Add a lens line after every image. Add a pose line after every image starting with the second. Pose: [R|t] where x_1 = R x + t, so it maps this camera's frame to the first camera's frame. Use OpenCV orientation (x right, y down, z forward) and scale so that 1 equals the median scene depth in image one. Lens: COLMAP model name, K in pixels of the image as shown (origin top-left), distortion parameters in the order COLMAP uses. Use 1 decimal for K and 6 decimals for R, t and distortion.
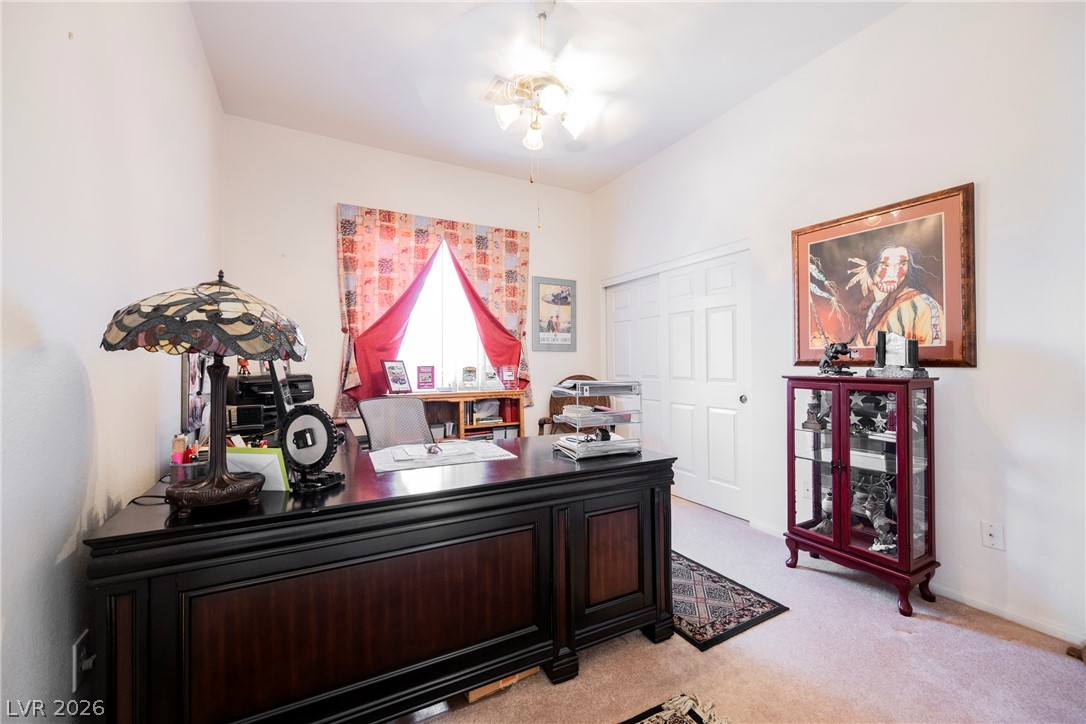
lens RADIAL K [[433.0, 0, 544.5], [0, 433.0, 360.7], [0, 0, 1]] dist [-0.001678, -0.000167]
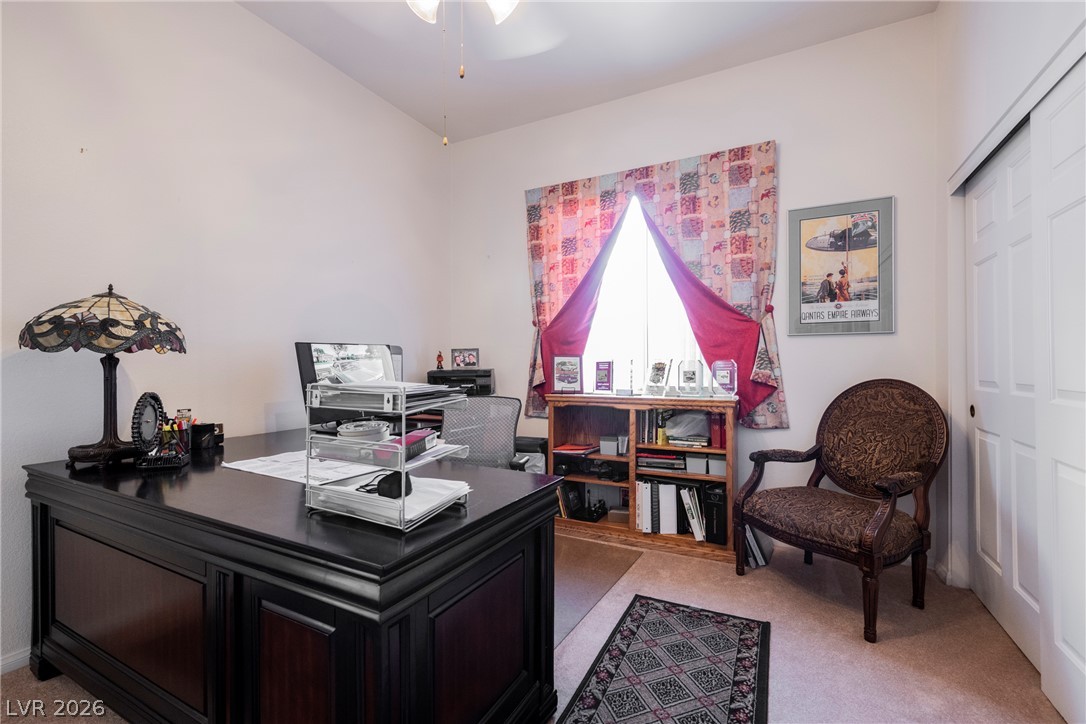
lens RADIAL K [[470.9, 0, 542.9], [0, 470.9, 362.8], [0, 0, 1]] dist [0.001316, 0.000065]
pose [[0.556985, 0.000073, -0.830522, 0.363777], [0.006606, 0.999968, 0.004518, 0.009405], [0.830496, -0.008003, 0.556967, 0.403675]]
